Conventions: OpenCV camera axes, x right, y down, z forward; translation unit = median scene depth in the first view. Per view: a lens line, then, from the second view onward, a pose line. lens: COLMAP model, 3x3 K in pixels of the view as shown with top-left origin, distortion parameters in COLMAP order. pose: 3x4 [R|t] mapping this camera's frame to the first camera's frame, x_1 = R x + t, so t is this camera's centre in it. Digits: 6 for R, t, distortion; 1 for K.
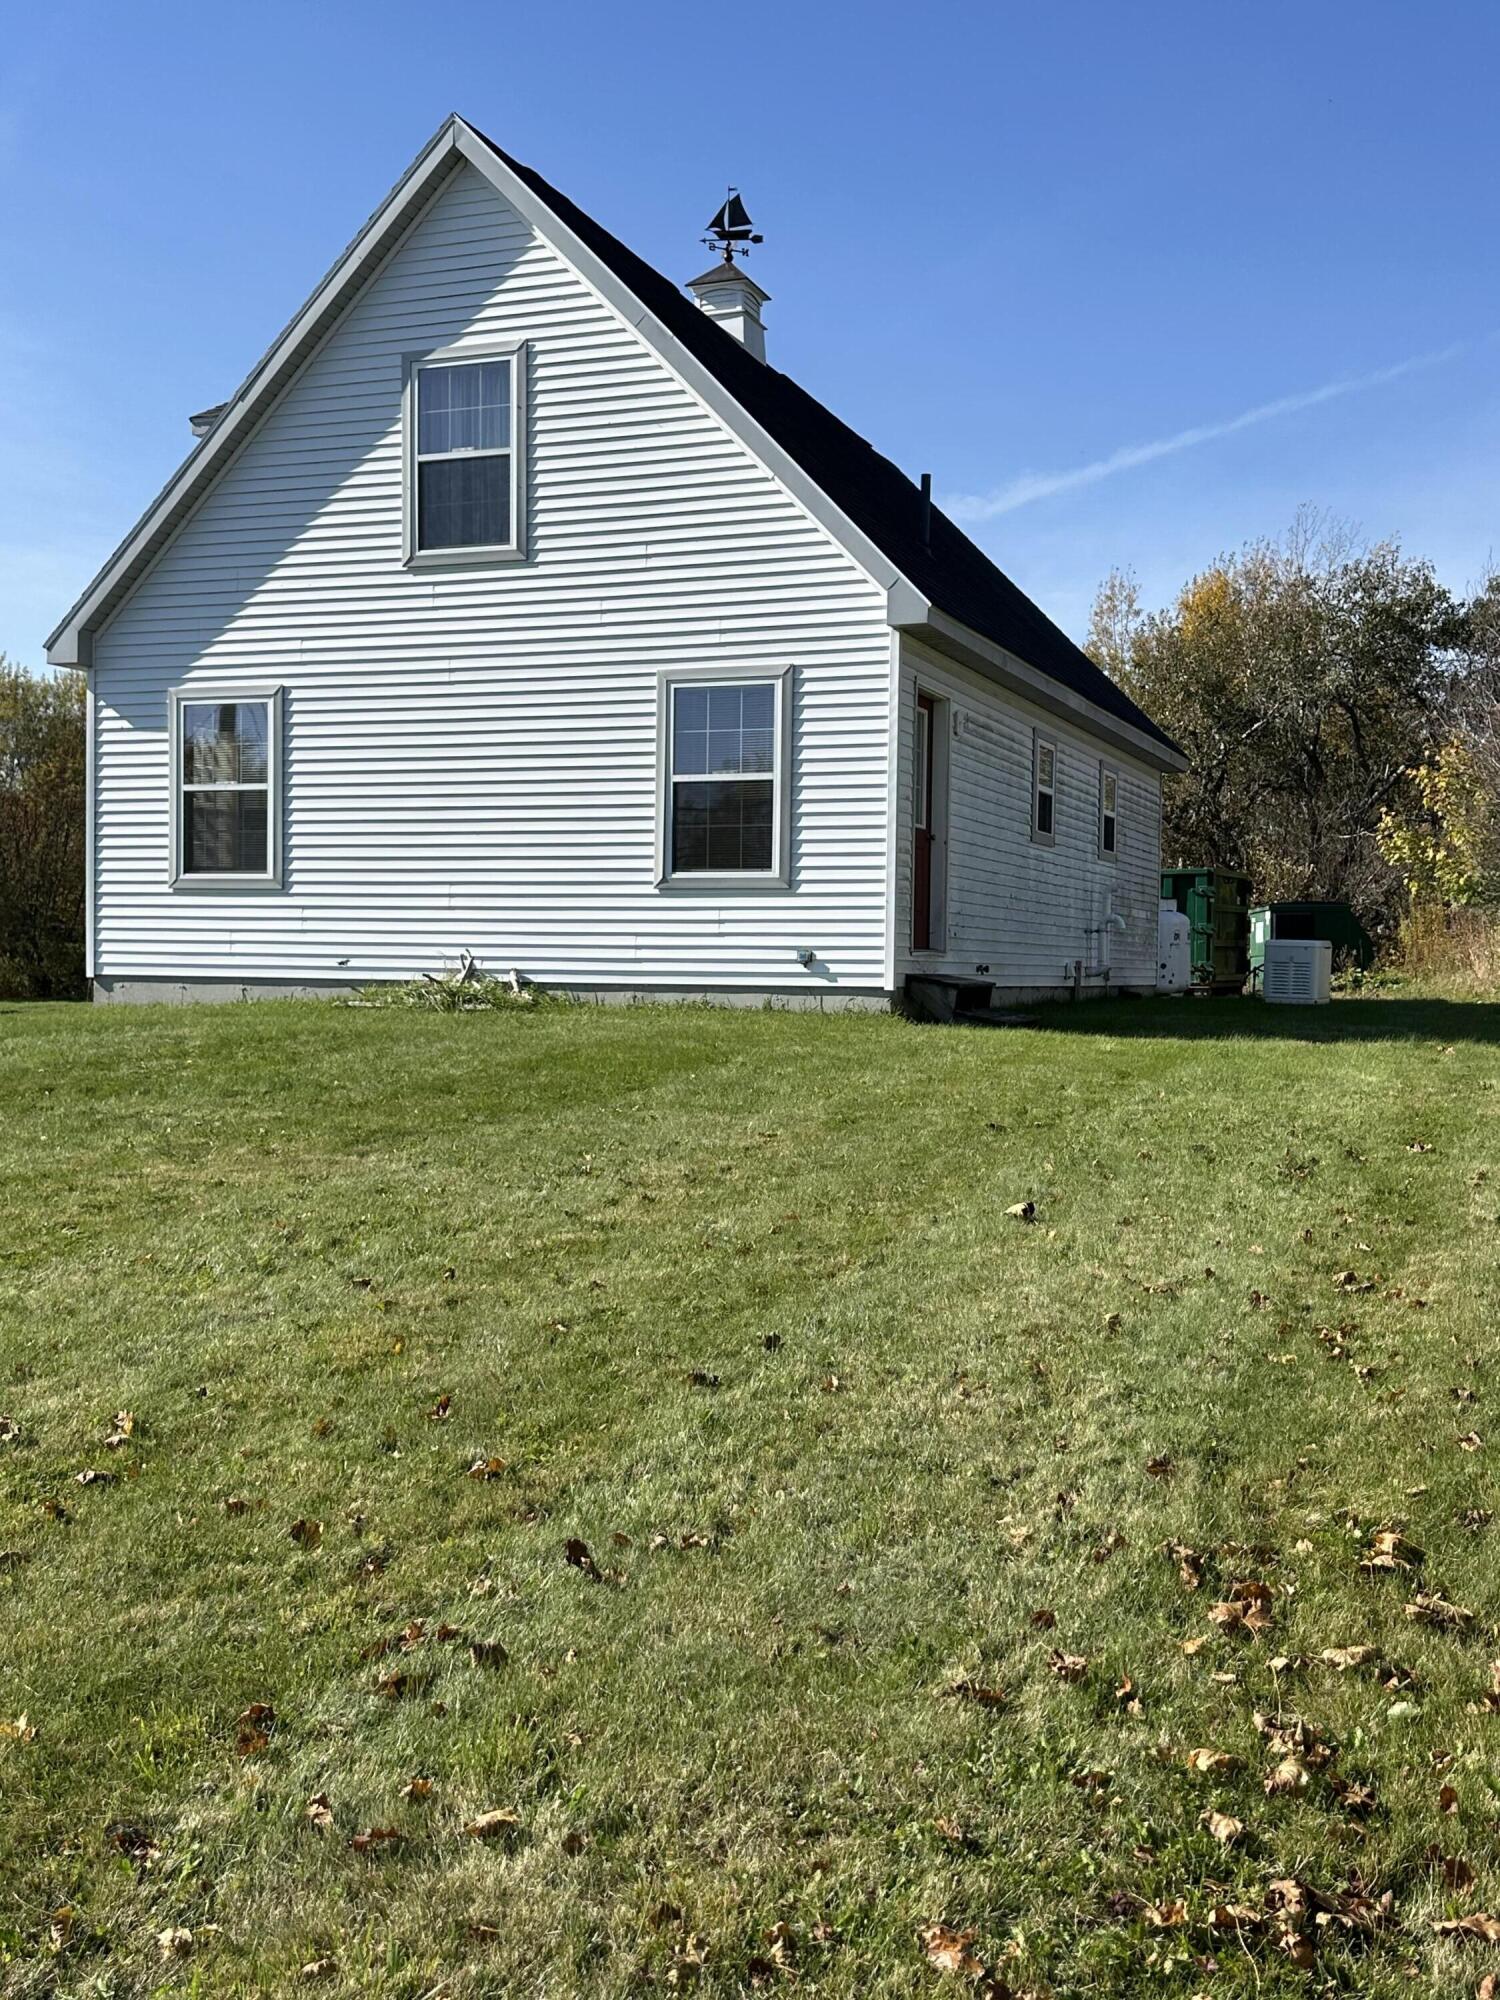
lens RADIAL K [[2029.6, 0, 750.9], [0, 2029.6, 1004.6], [0, 0, 1]] dist [0.113033, 0.000000]
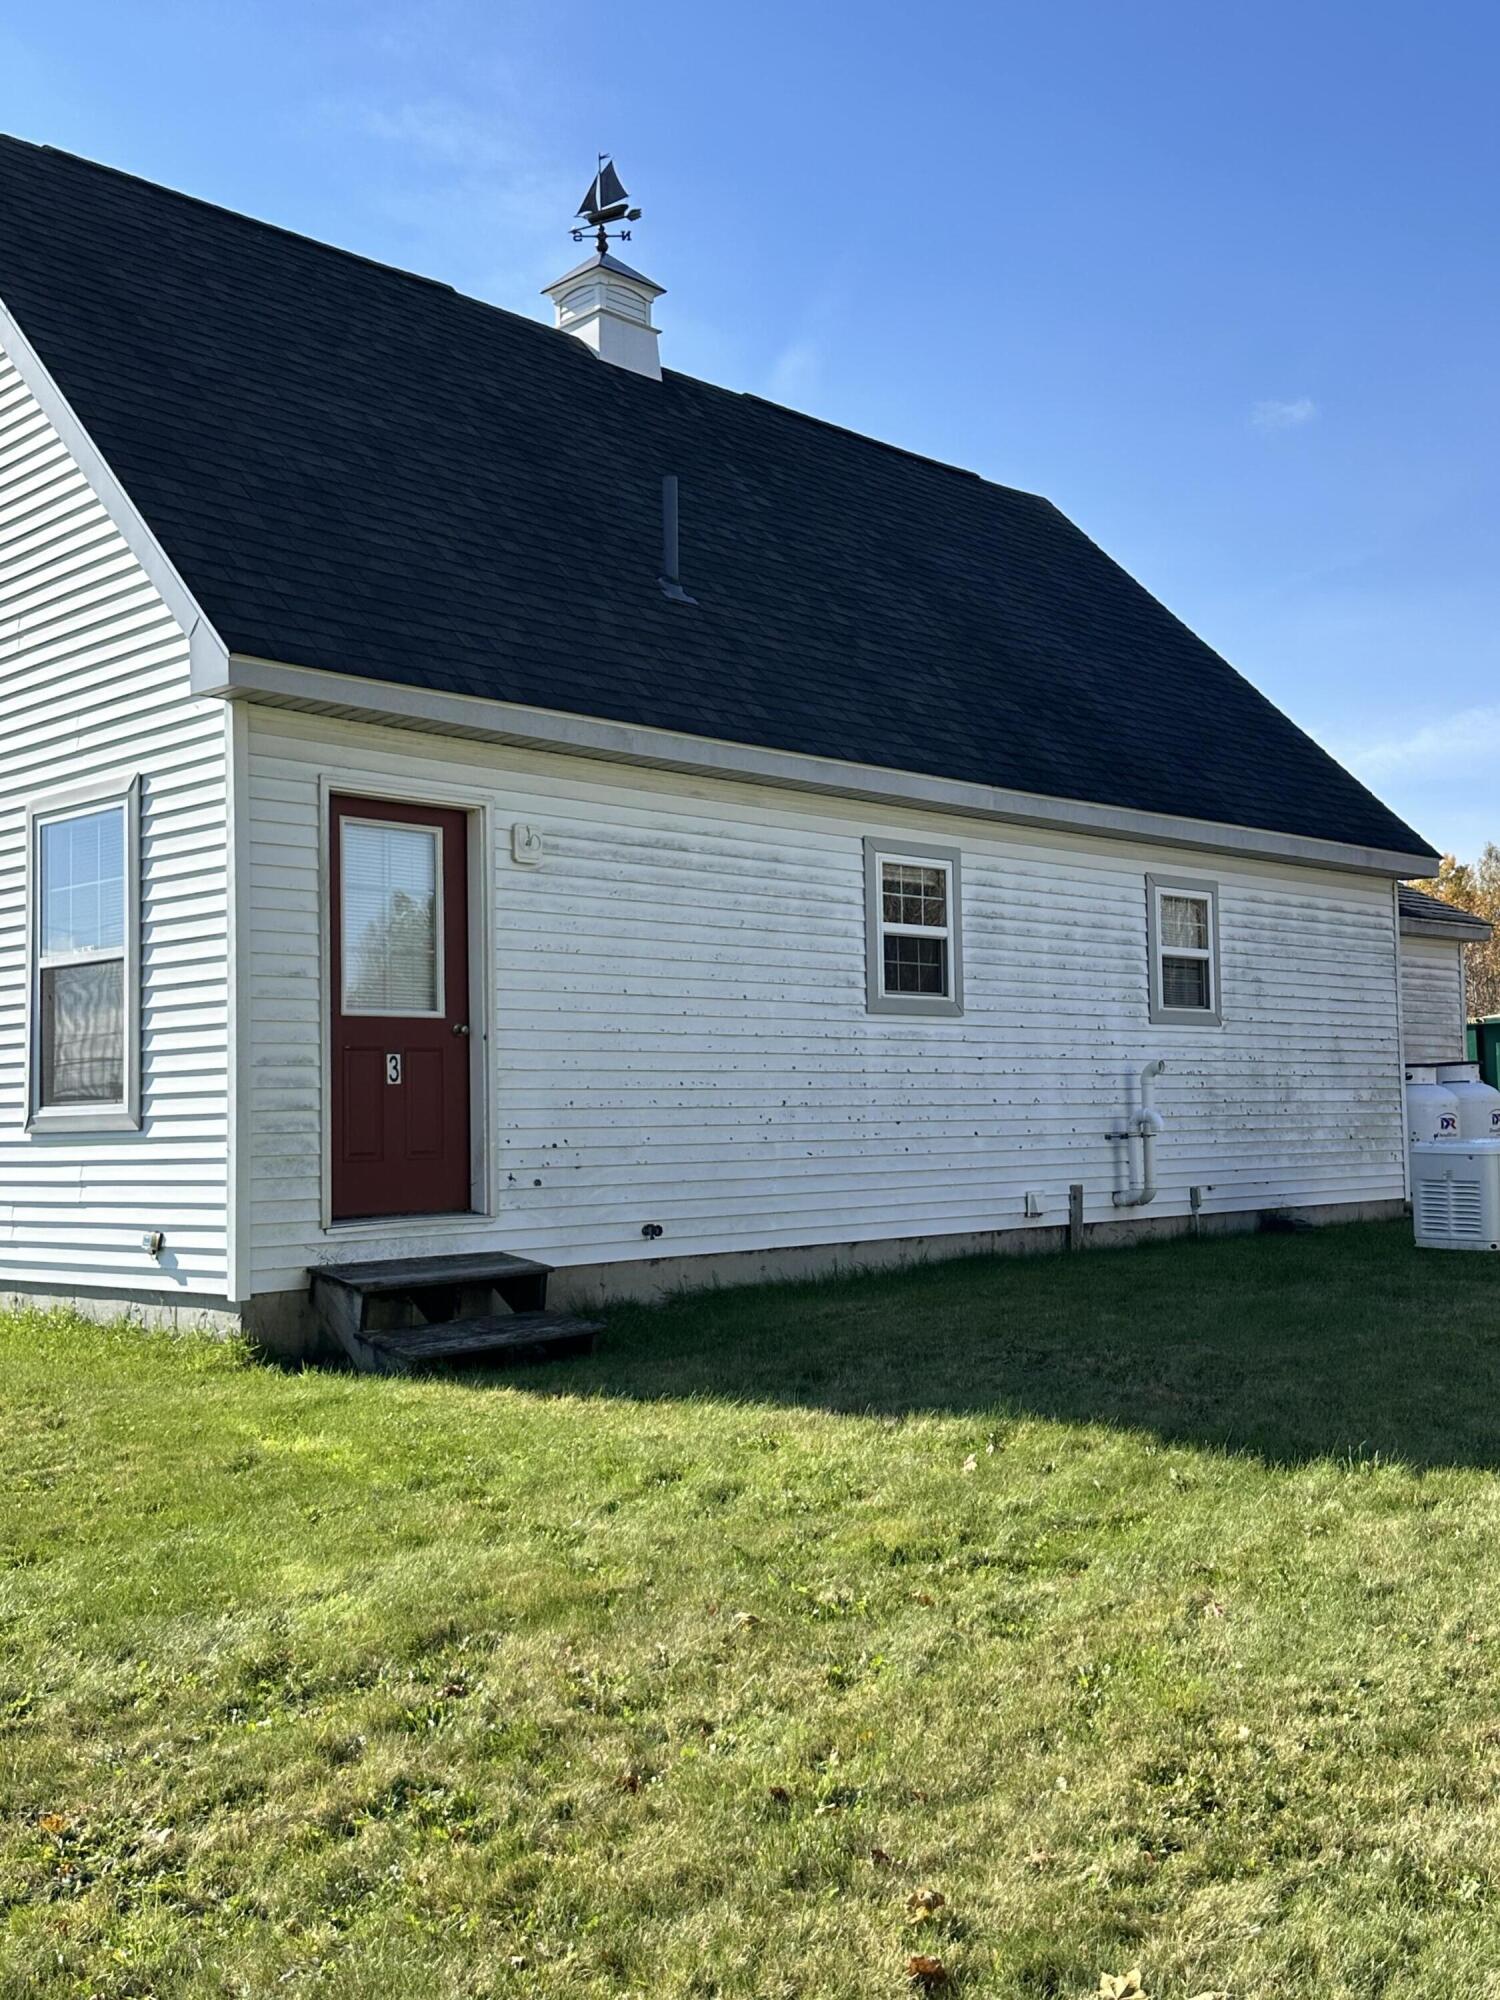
lens RADIAL K [[2029.6, 0, 750.3], [0, 2029.6, 995.7], [0, 0, 1]] dist [0.113033, 0.000000]
pose [[0.921464, -0.057056, -0.384252, 0.425454], [0.026529, 0.996089, -0.084285, -0.039892], [0.387558, 0.067471, 0.919373, 0.487827]]
